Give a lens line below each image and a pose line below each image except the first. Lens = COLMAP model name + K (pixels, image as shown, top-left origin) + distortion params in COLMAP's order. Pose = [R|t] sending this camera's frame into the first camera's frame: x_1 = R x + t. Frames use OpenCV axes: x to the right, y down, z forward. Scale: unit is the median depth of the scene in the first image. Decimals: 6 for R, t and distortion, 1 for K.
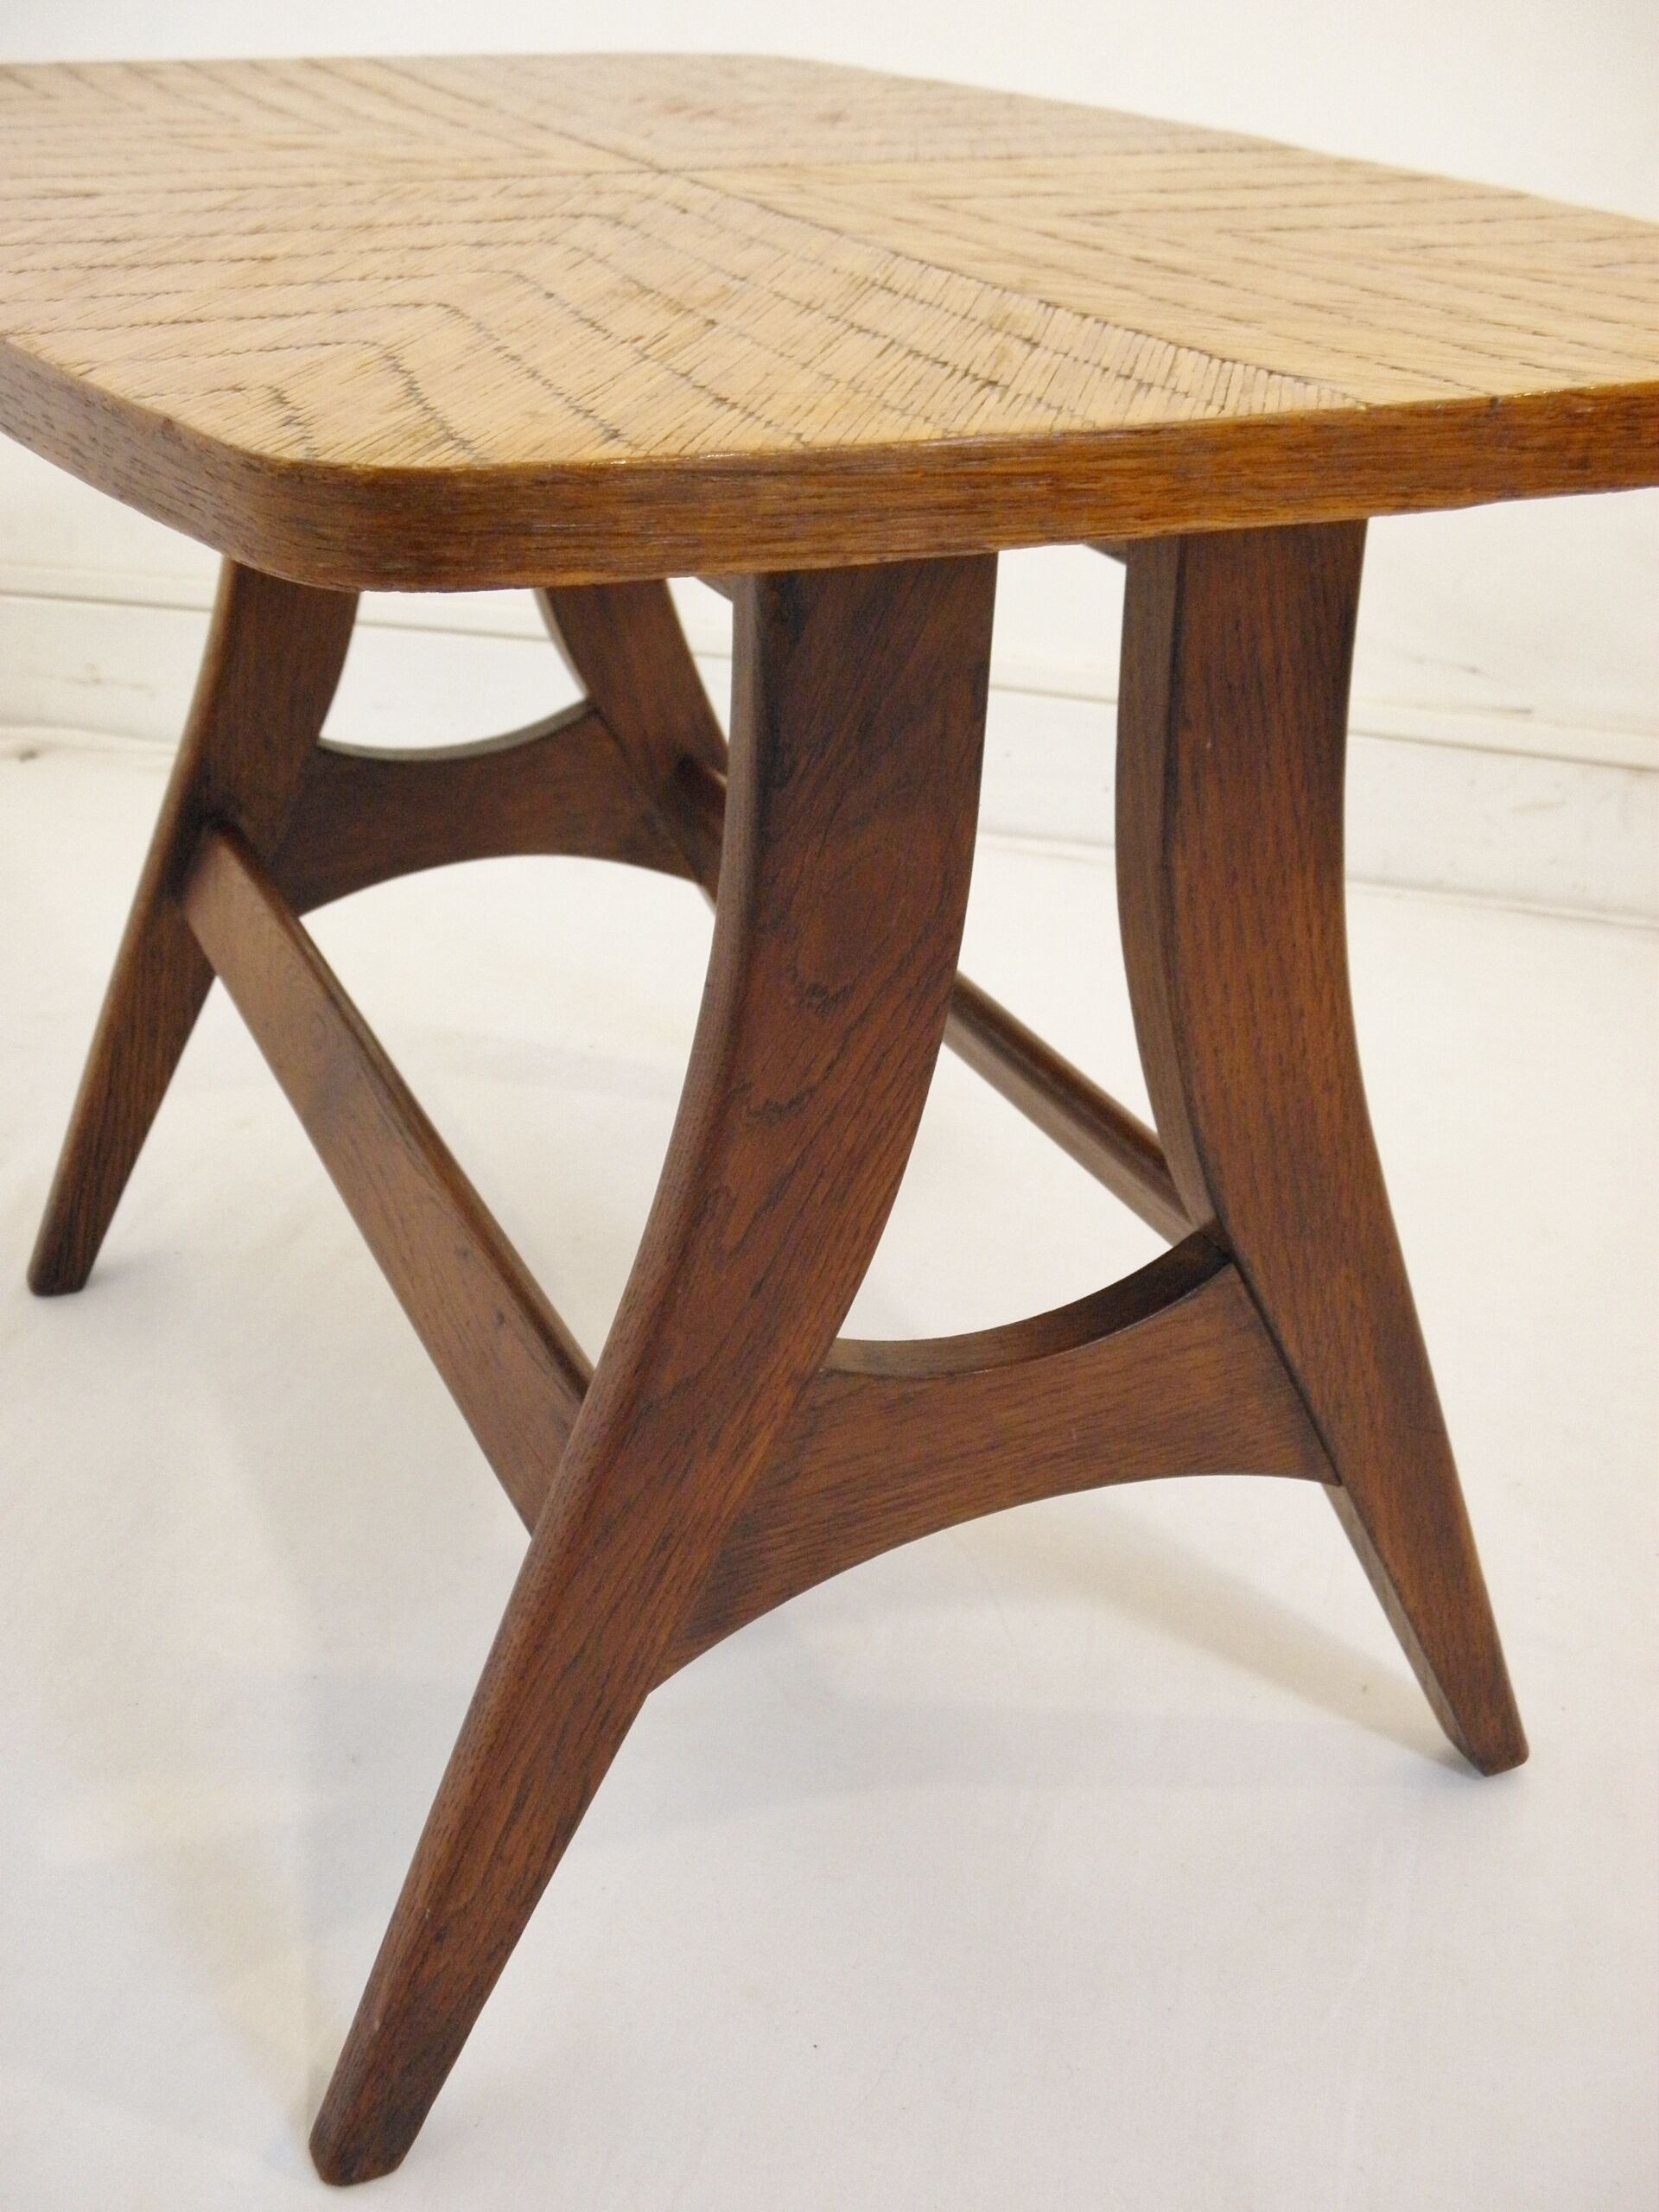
lens RADIAL K [[2350.5, 0, 822.3], [0, 2350.5, 1121.8], [0, 0, 1]] dist [-0.044751, 0.000000]
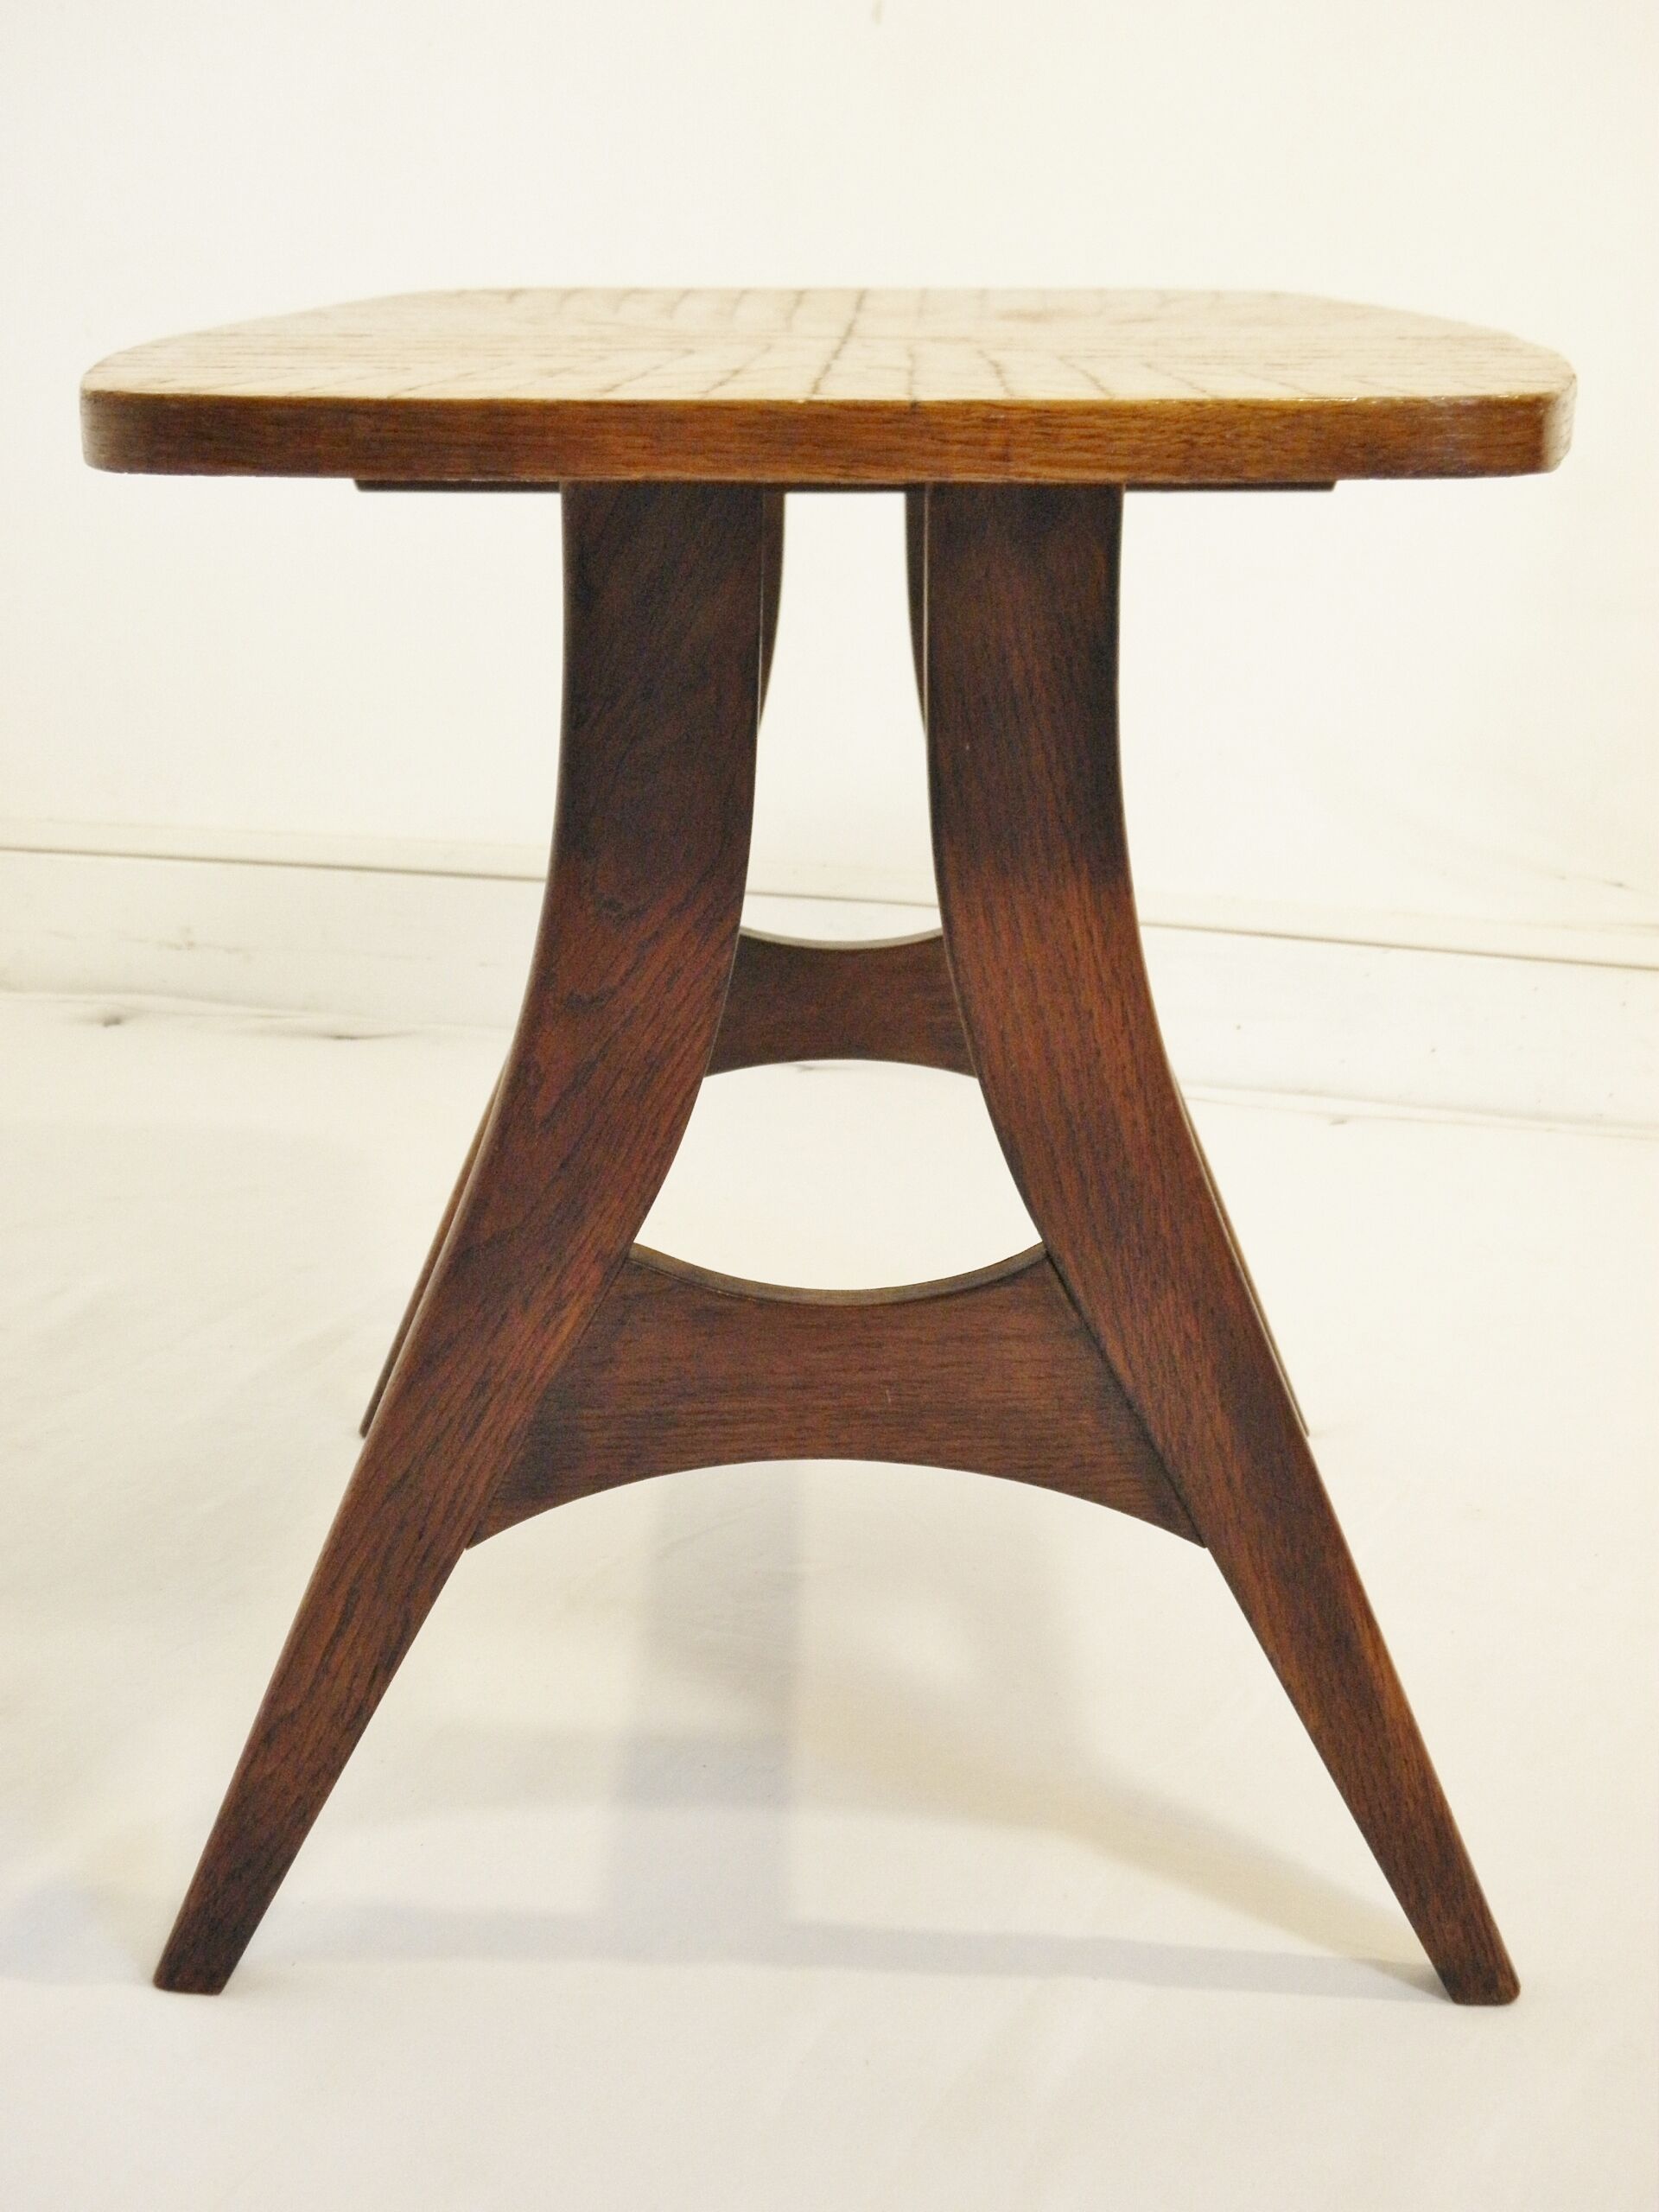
lens RADIAL K [[3450.4, 0, 835.9], [0, 3450.4, 1098.2], [0, 0, 1]] dist [0.125331, 0.000000]
pose [[0.909715, 0.098152, -0.403466, 0.772099], [-0.192356, 0.960730, -0.199995, 0.349416], [0.367992, 0.259547, 0.892870, -0.513664]]
